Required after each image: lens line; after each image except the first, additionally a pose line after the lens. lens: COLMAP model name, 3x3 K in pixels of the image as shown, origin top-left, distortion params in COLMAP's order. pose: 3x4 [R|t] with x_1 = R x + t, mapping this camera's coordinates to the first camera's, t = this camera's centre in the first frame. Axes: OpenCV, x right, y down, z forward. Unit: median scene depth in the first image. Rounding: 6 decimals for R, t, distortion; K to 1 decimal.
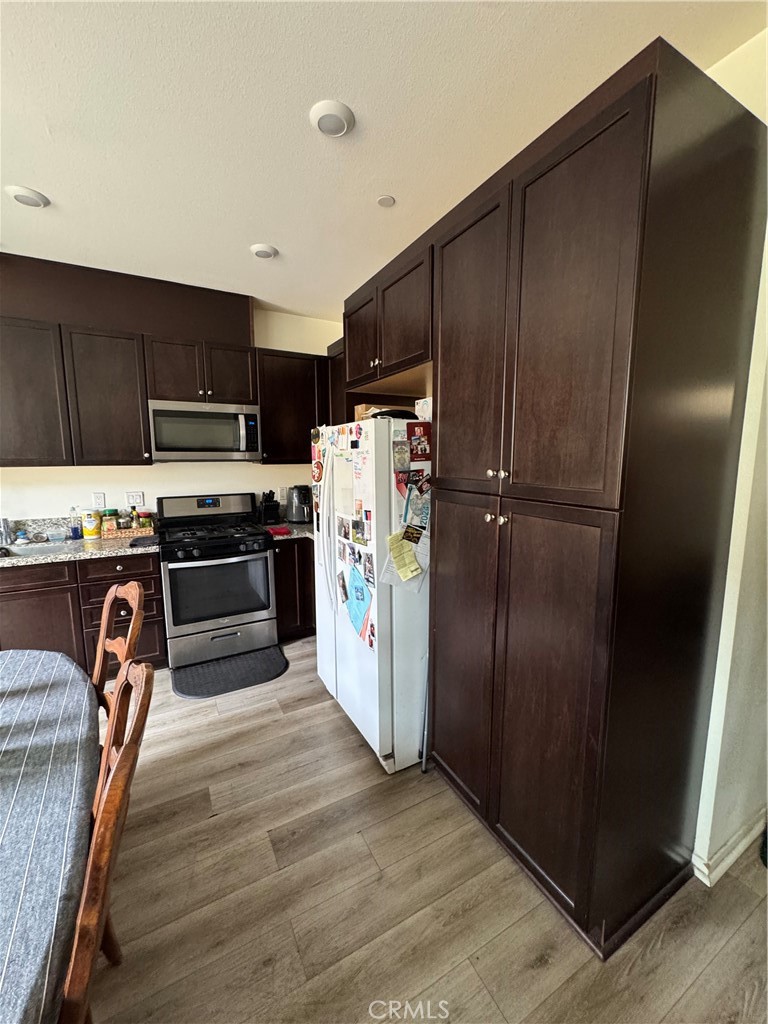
lens RADIAL K [[409.3, 0, 385.7], [0, 409.3, 509.5], [0, 0, 1]] dist [-0.001808, -0.000006]
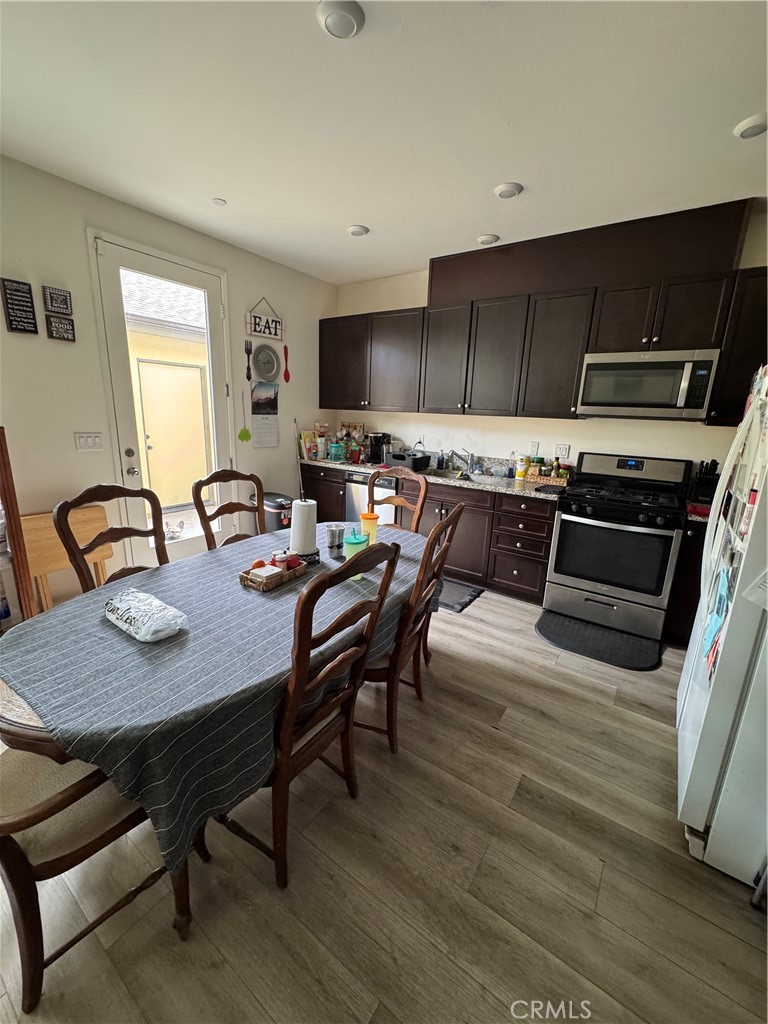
lens RADIAL K [[409.3, 0, 383.2], [0, 409.3, 508.9], [0, 0, 1]] dist [-0.001808, -0.000006]
pose [[0.447171, 0.229868, -0.864407, 0.163414], [-0.154344, 0.971747, 0.178568, 0.002962], [0.881031, 0.053566, 0.470016, 0.094450]]
